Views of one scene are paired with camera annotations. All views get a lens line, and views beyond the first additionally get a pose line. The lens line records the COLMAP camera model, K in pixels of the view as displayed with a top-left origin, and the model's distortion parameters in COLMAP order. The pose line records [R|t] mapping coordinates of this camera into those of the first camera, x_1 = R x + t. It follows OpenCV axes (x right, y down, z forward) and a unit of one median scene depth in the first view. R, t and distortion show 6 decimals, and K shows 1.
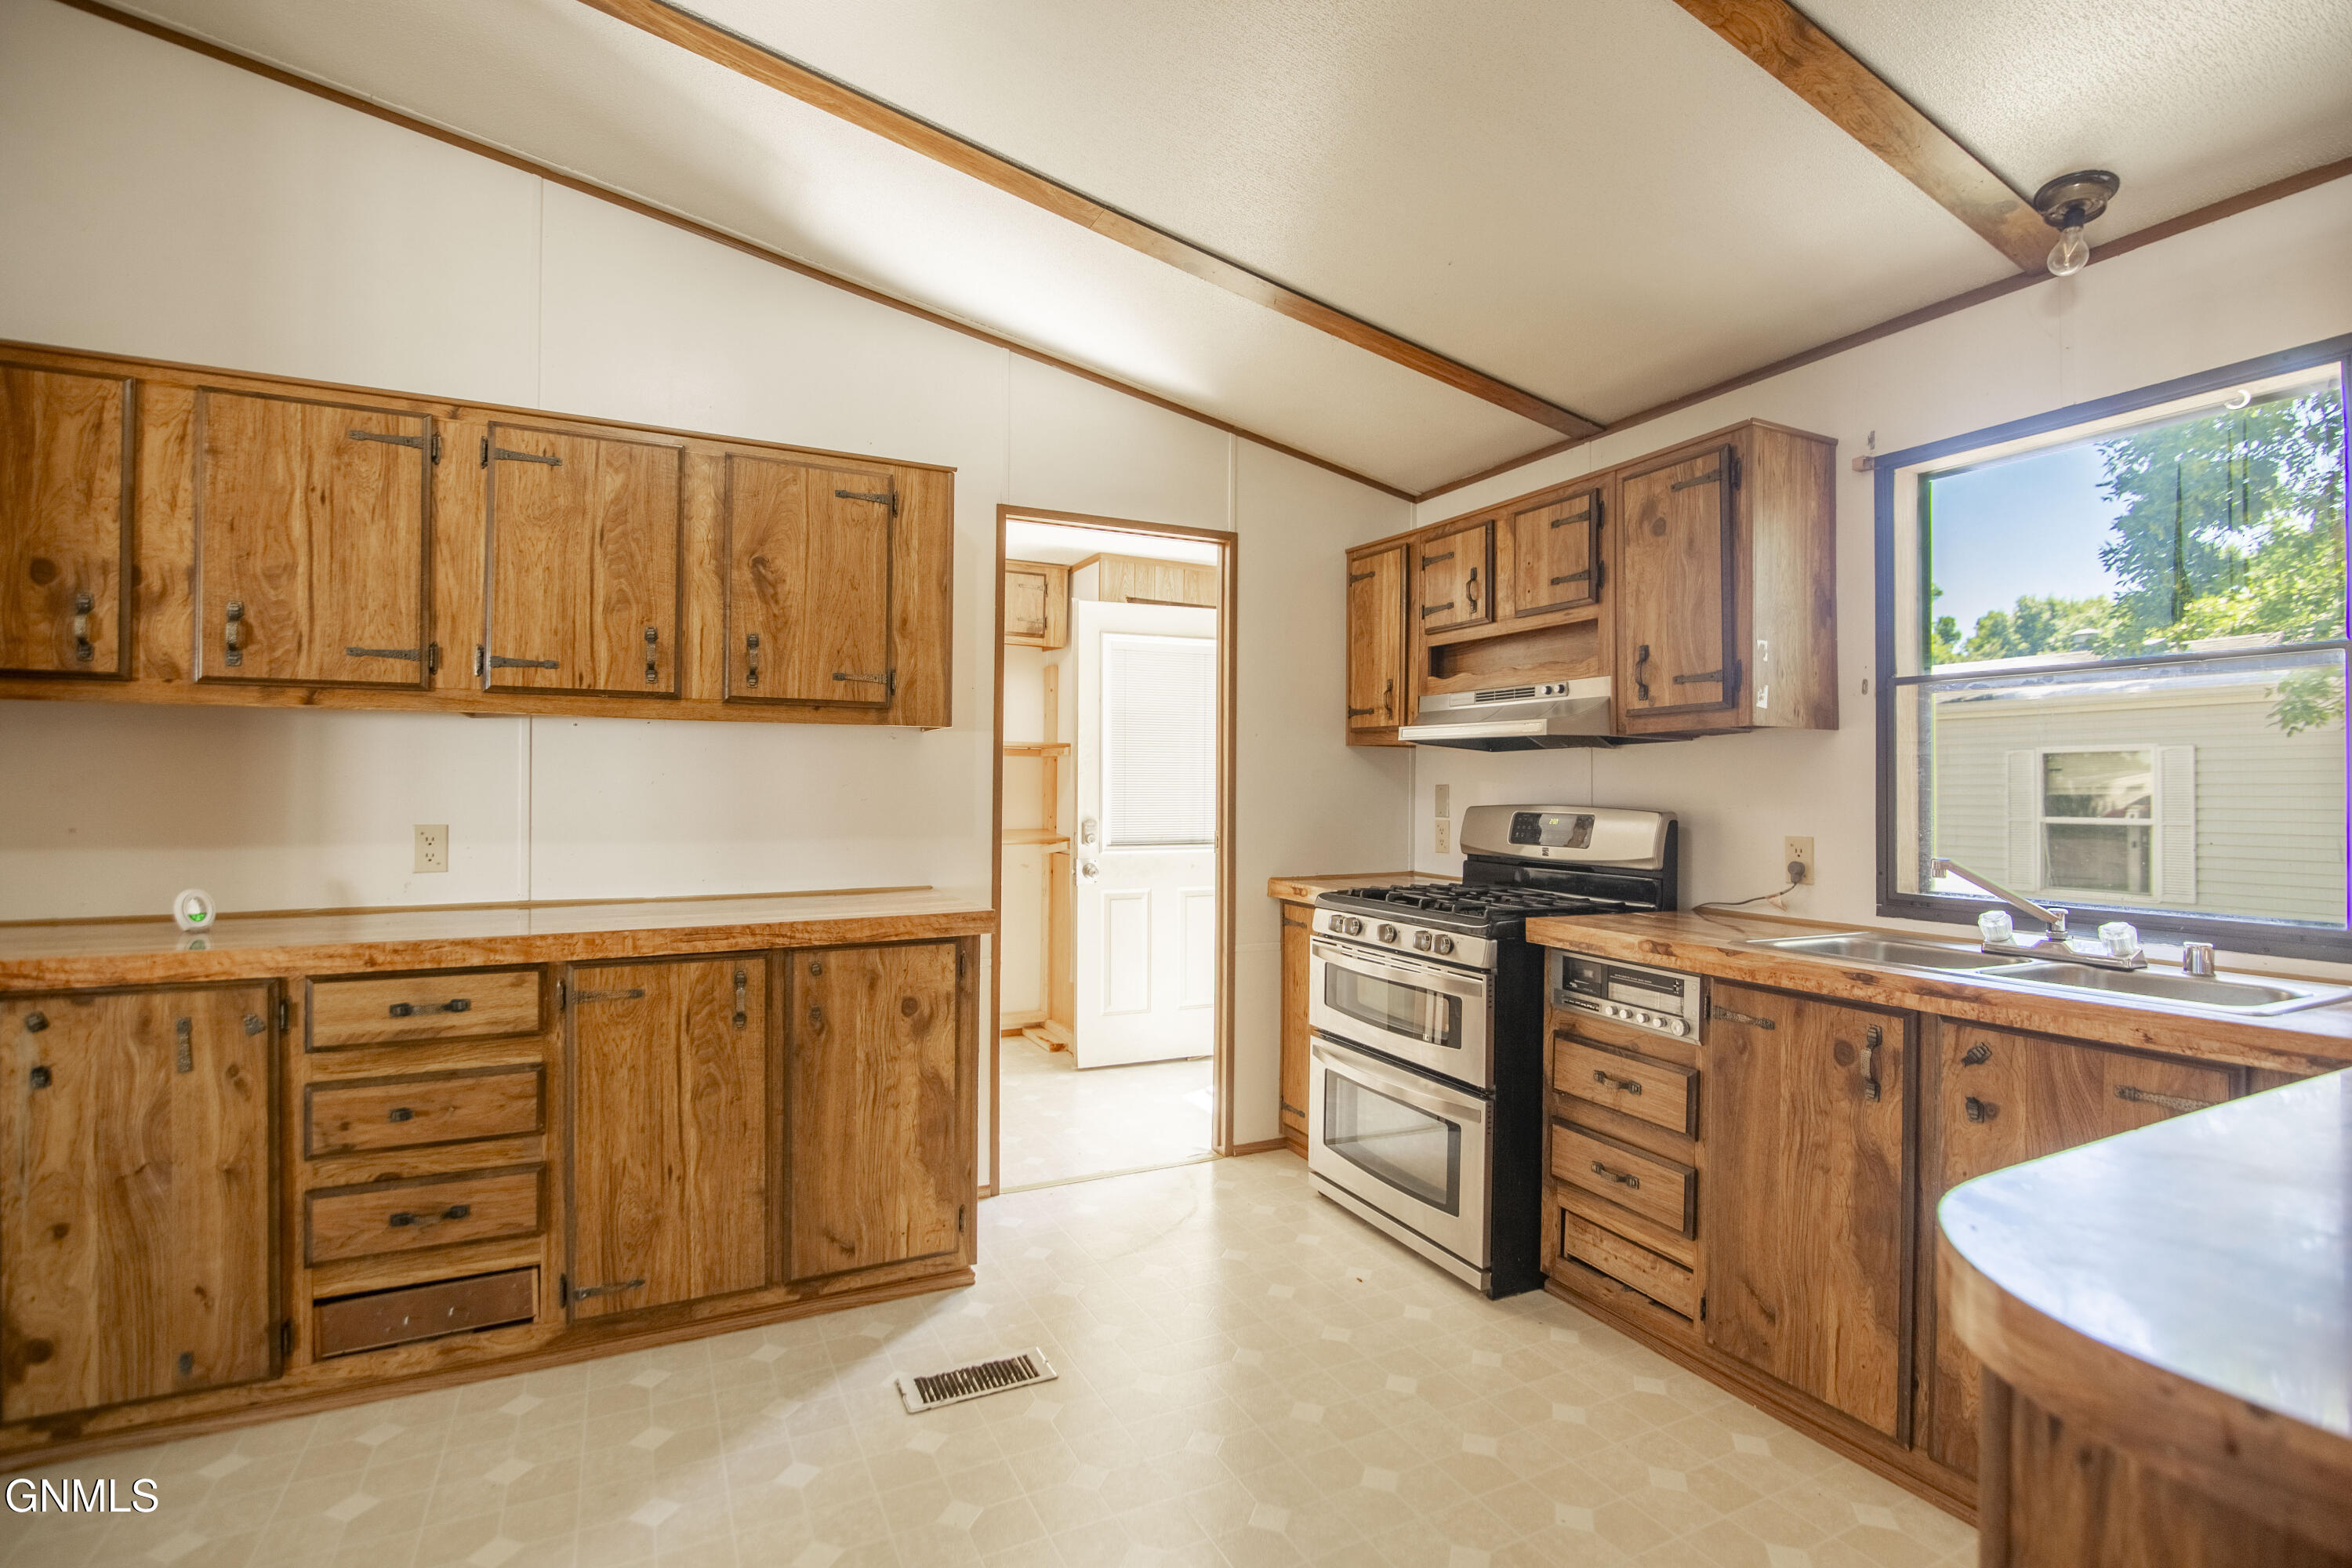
lens RADIAL K [[1084.1, 0, 1180.0], [0, 1084.1, 779.5], [0, 0, 1]] dist [-0.019590, 0.000360]
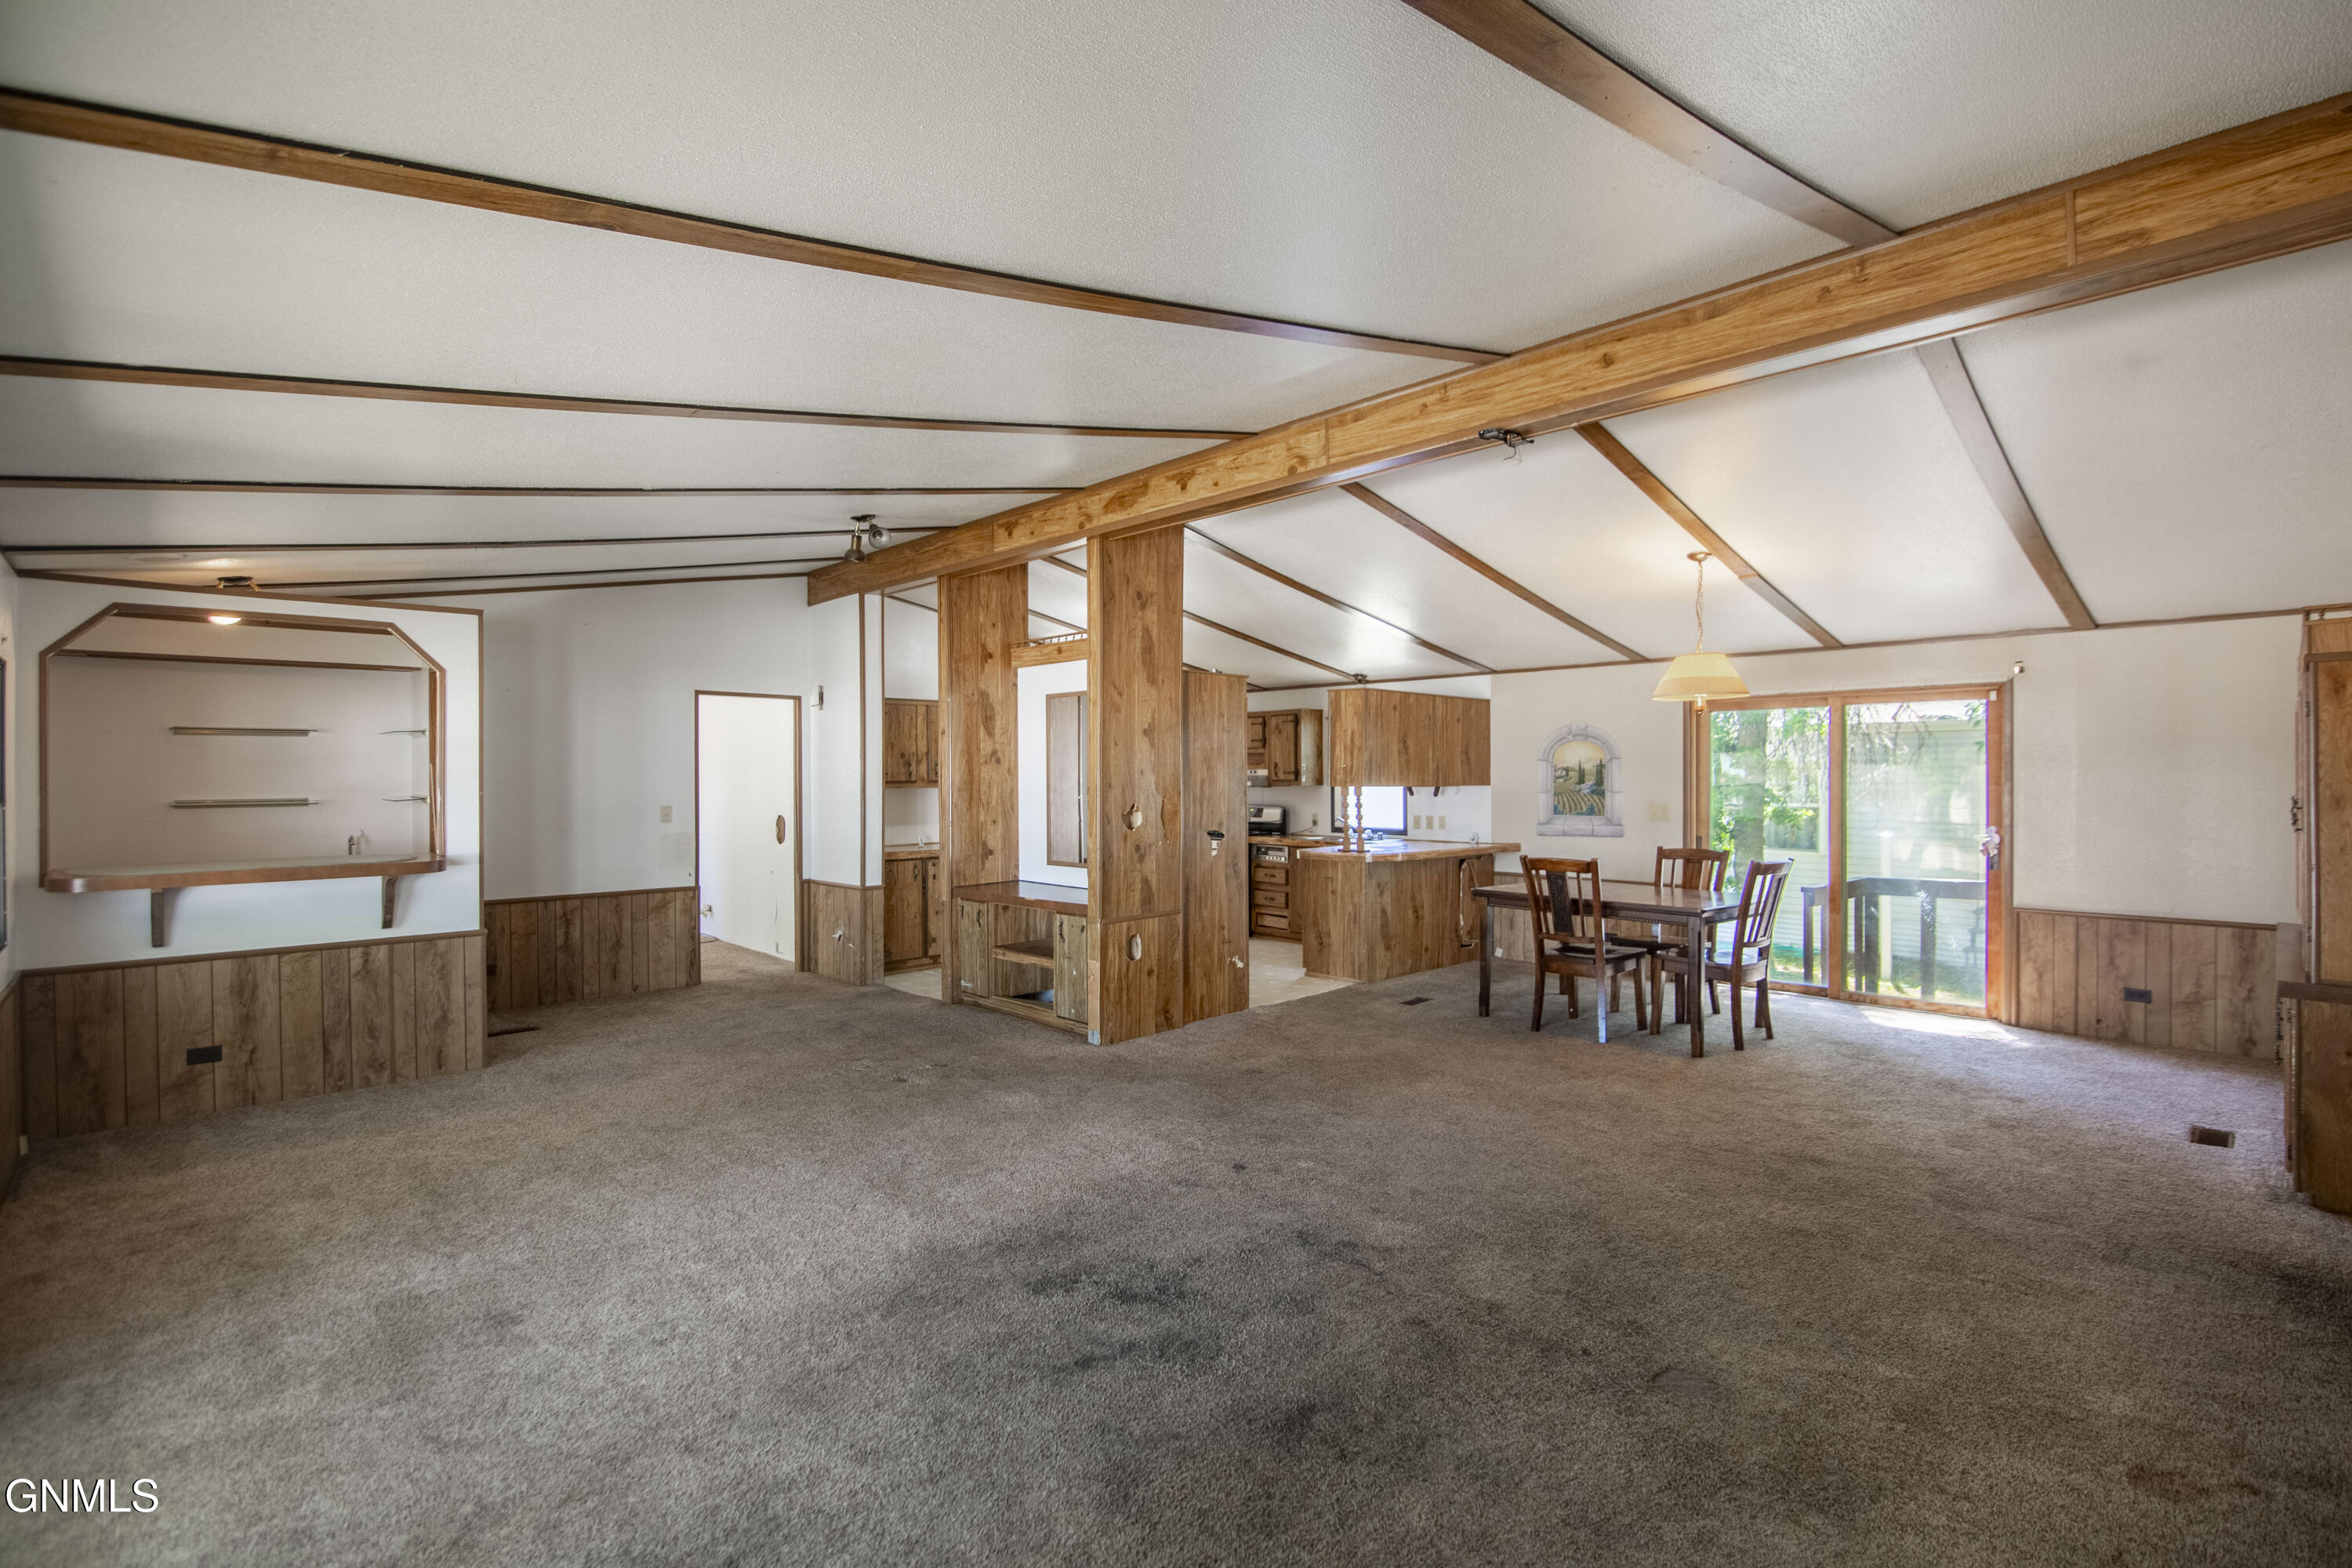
lens RADIAL K [[1084.1, 0, 1180.0], [0, 1084.1, 779.5], [0, 0, 1]] dist [-0.019590, 0.000360]
pose [[0.955811, -0.011708, 0.293747, -1.047964], [0.007864, 0.999867, 0.014262, -0.129914], [-0.293875, -0.011322, 0.955777, -2.631665]]
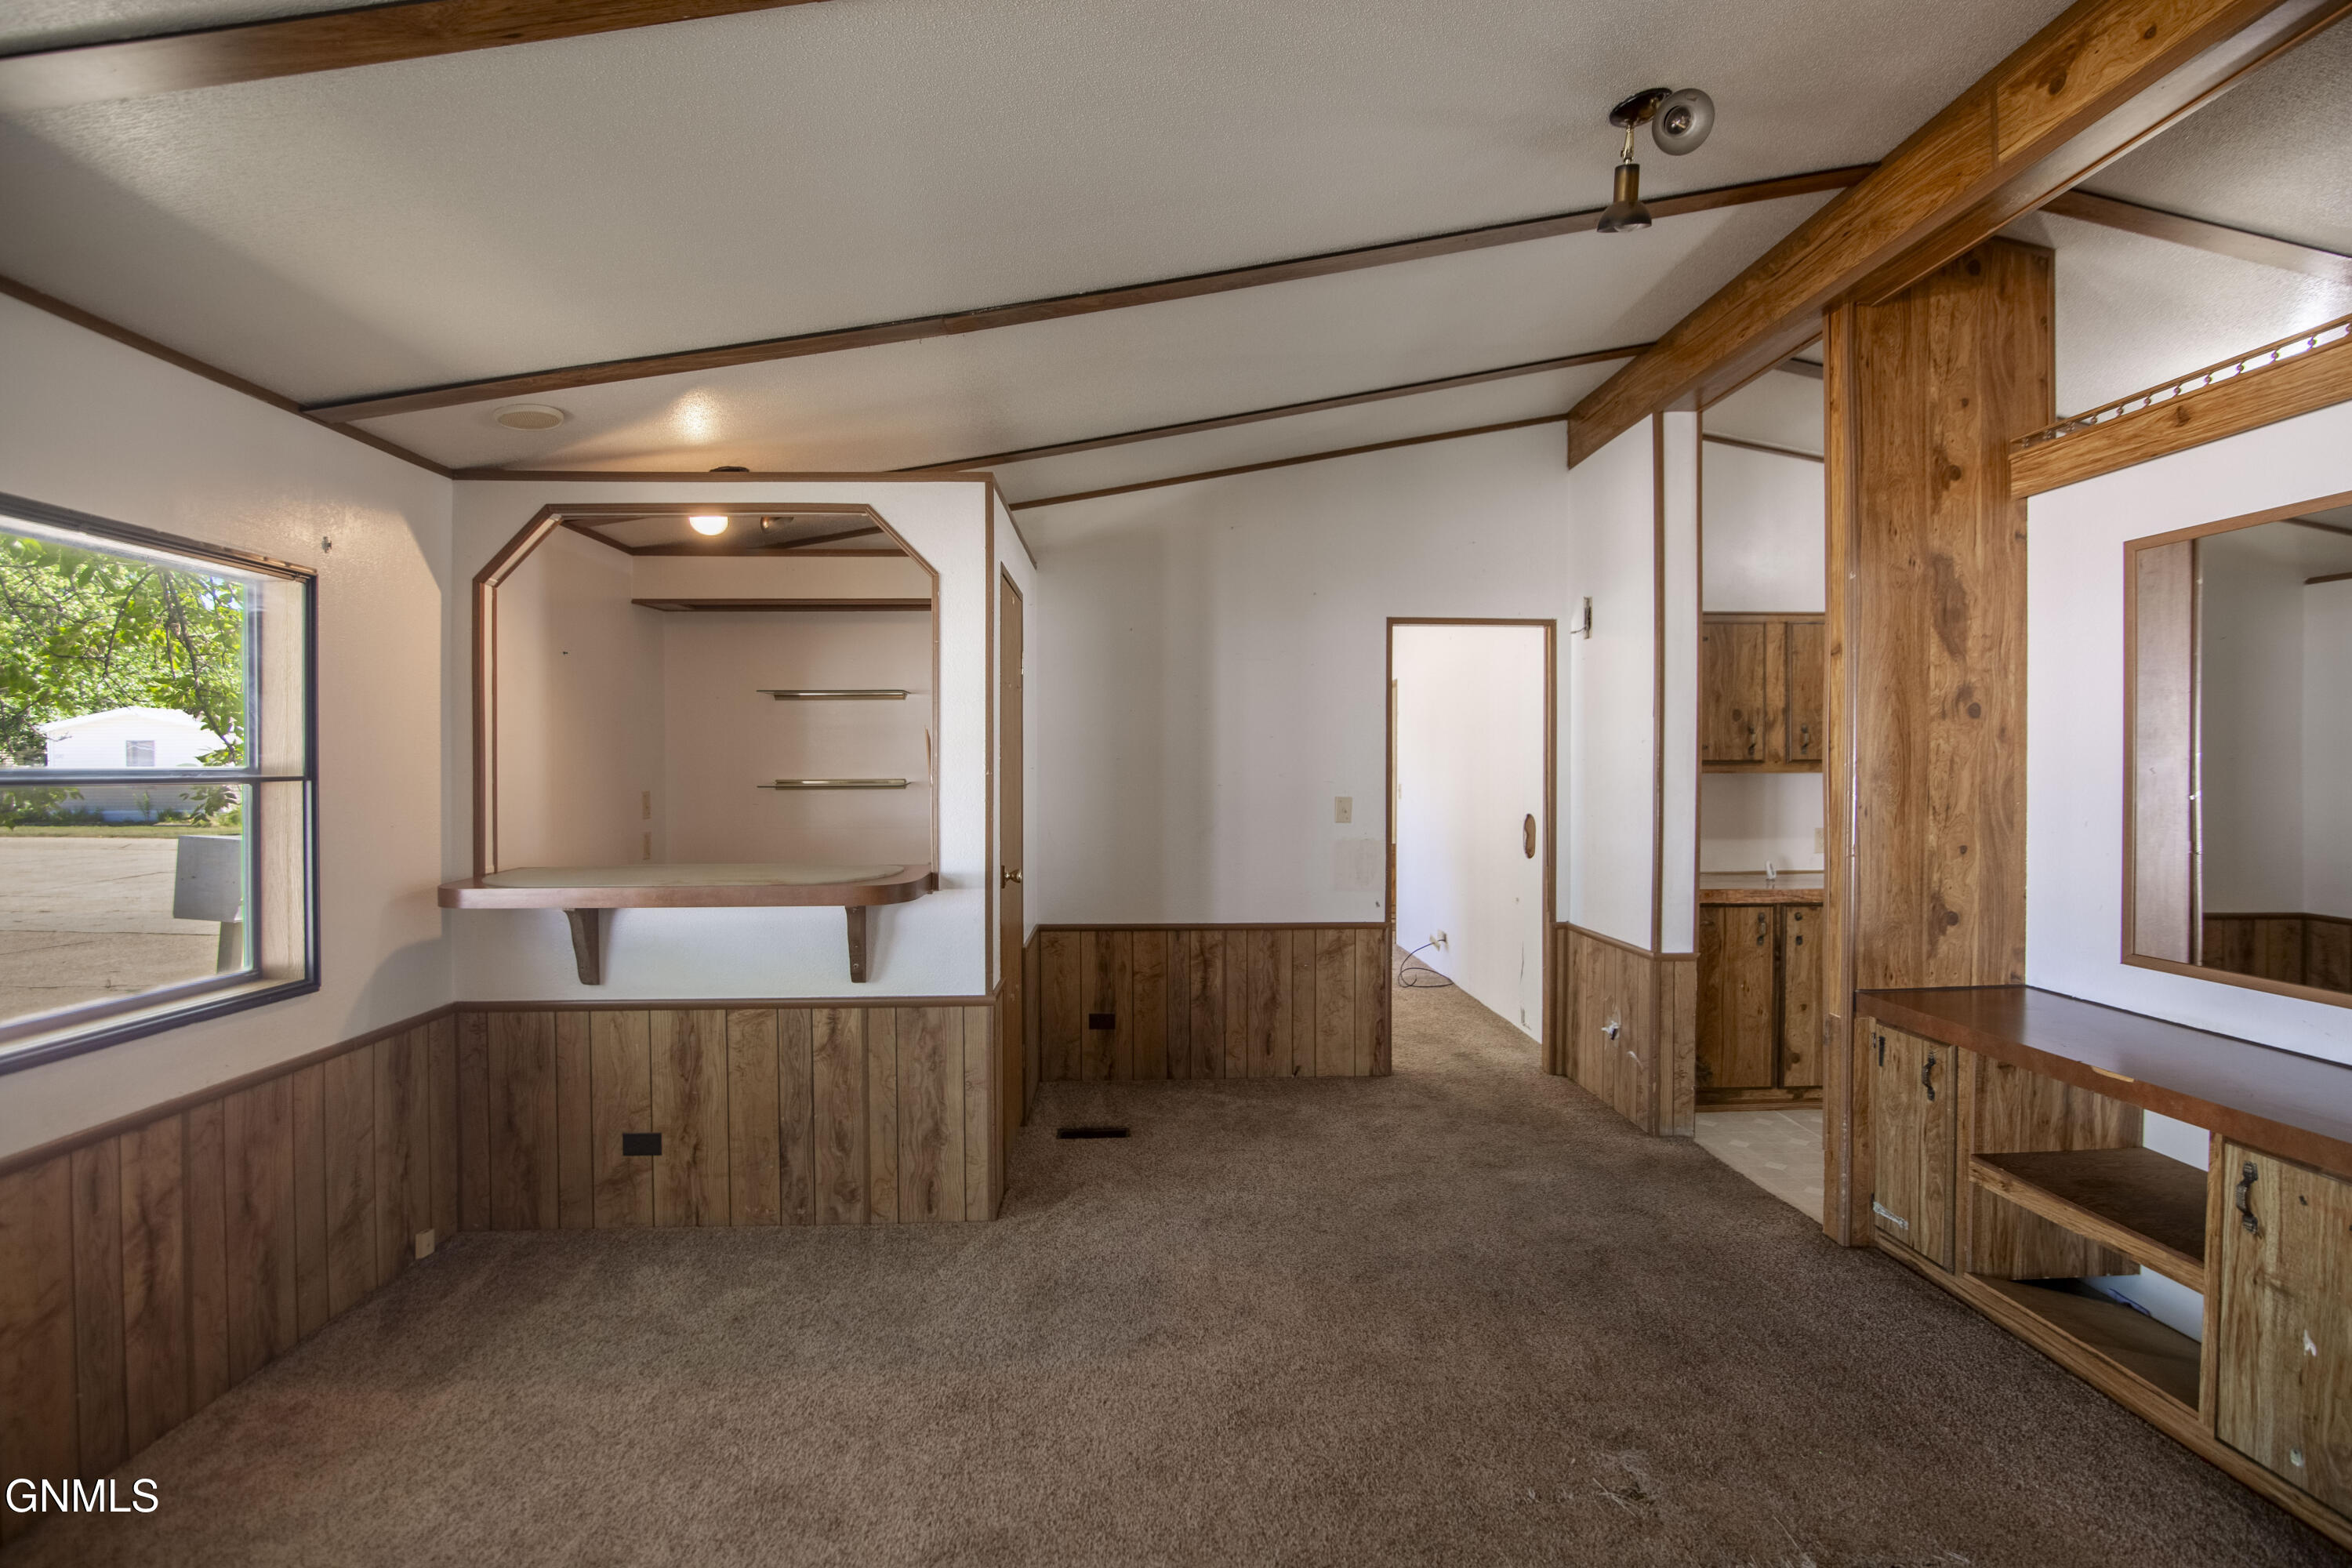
lens RADIAL K [[1084.1, 0, 1180.0], [0, 1084.1, 779.5], [0, 0, 1]] dist [-0.019590, 0.000360]
pose [[0.911530, -0.003130, -0.411222, -0.994351], [0.011808, 0.999758, 0.018565, -0.096679], [0.411065, -0.021778, 0.911346, -1.261019]]
